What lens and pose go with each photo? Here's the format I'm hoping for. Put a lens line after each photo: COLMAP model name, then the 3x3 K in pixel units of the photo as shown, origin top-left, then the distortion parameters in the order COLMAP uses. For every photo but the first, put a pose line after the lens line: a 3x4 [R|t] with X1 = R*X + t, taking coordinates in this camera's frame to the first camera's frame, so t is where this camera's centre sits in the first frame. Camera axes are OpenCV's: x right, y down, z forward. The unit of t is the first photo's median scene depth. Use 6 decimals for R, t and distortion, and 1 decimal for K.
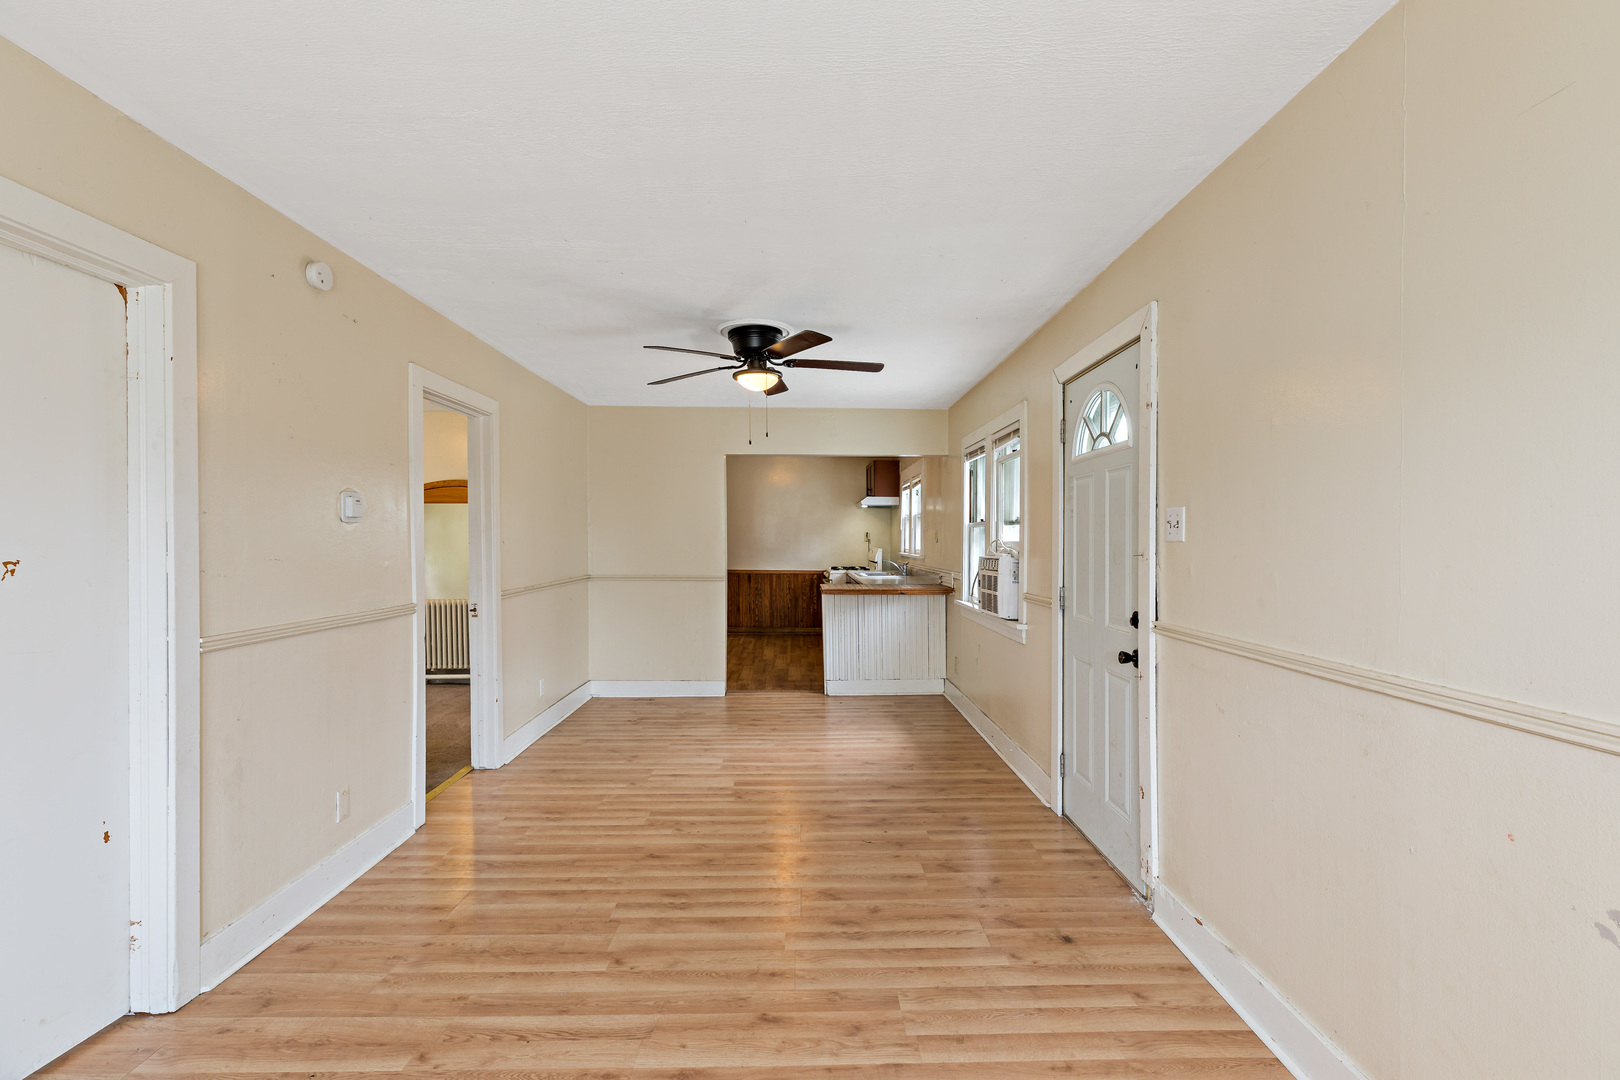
lens RADIAL K [[731.3, 0, 814.5], [0, 731.3, 540.5], [0, 0, 1]] dist [-0.002499, -0.000324]
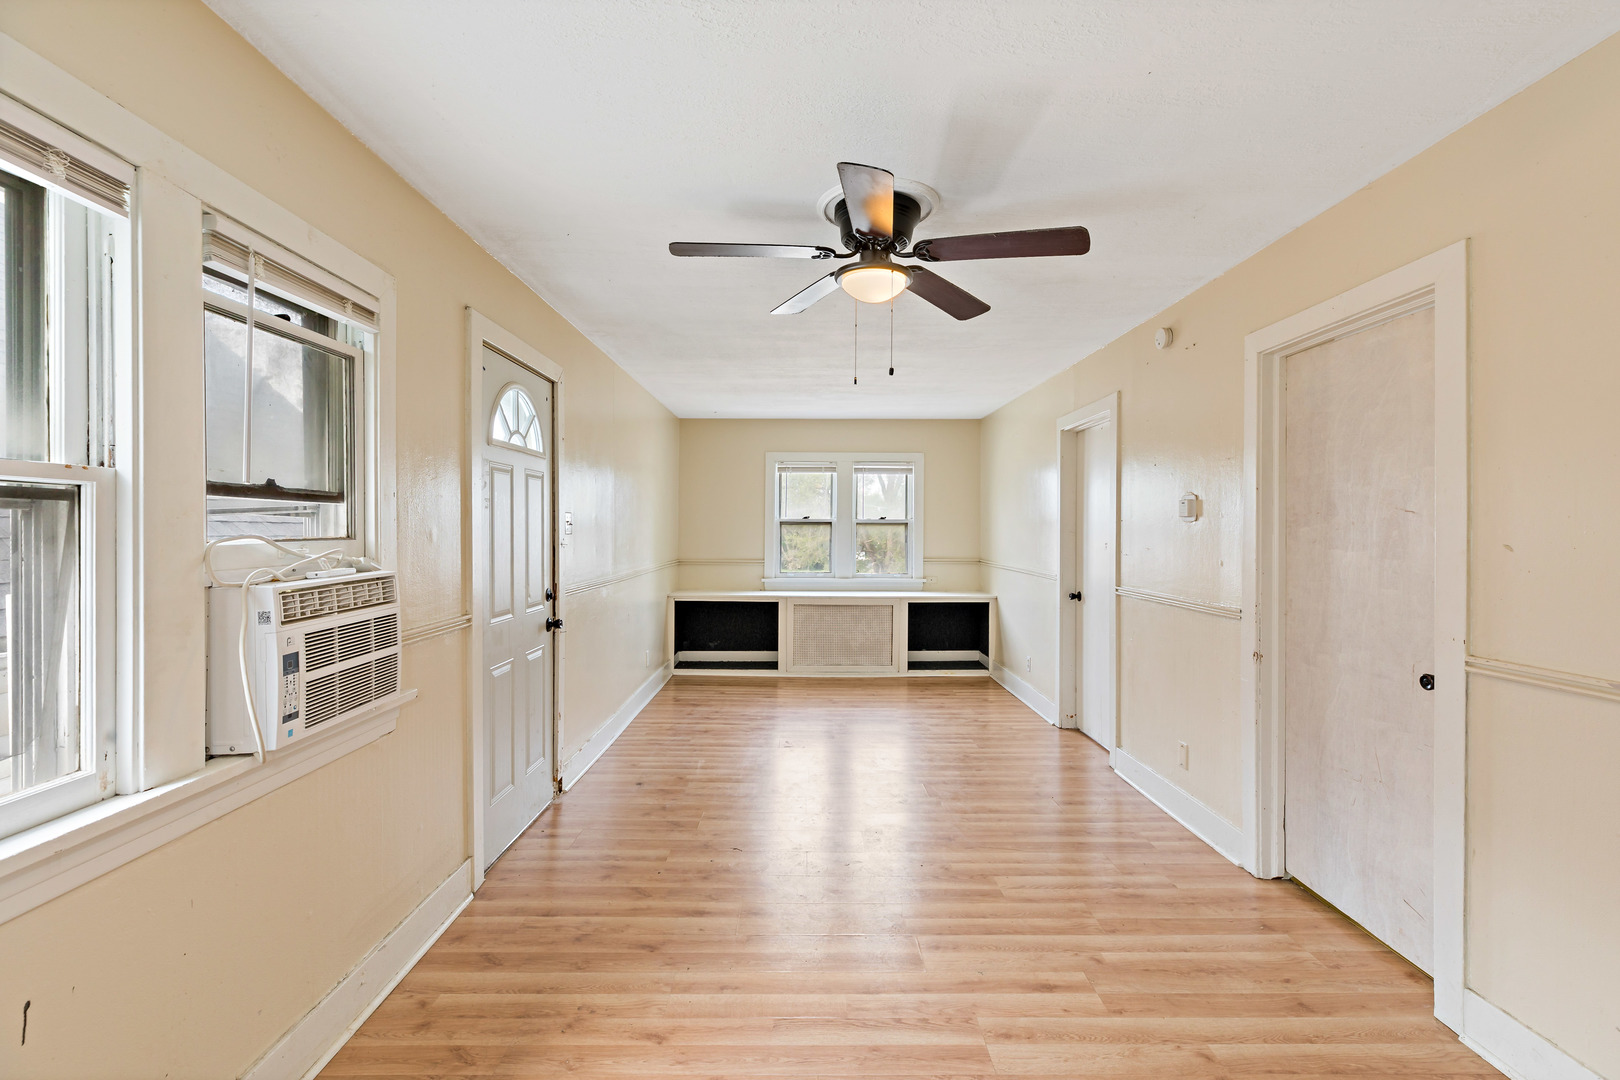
lens RADIAL K [[731.3, 0, 807.3], [0, 731.3, 534.9], [0, 0, 1]] dist [-0.002499, -0.000324]
pose [[-0.999911, -0.005643, 0.012121, -0.024827], [-0.005559, 0.999961, 0.006881, -0.008665], [-0.012159, 0.006813, -0.999903, 1.670468]]
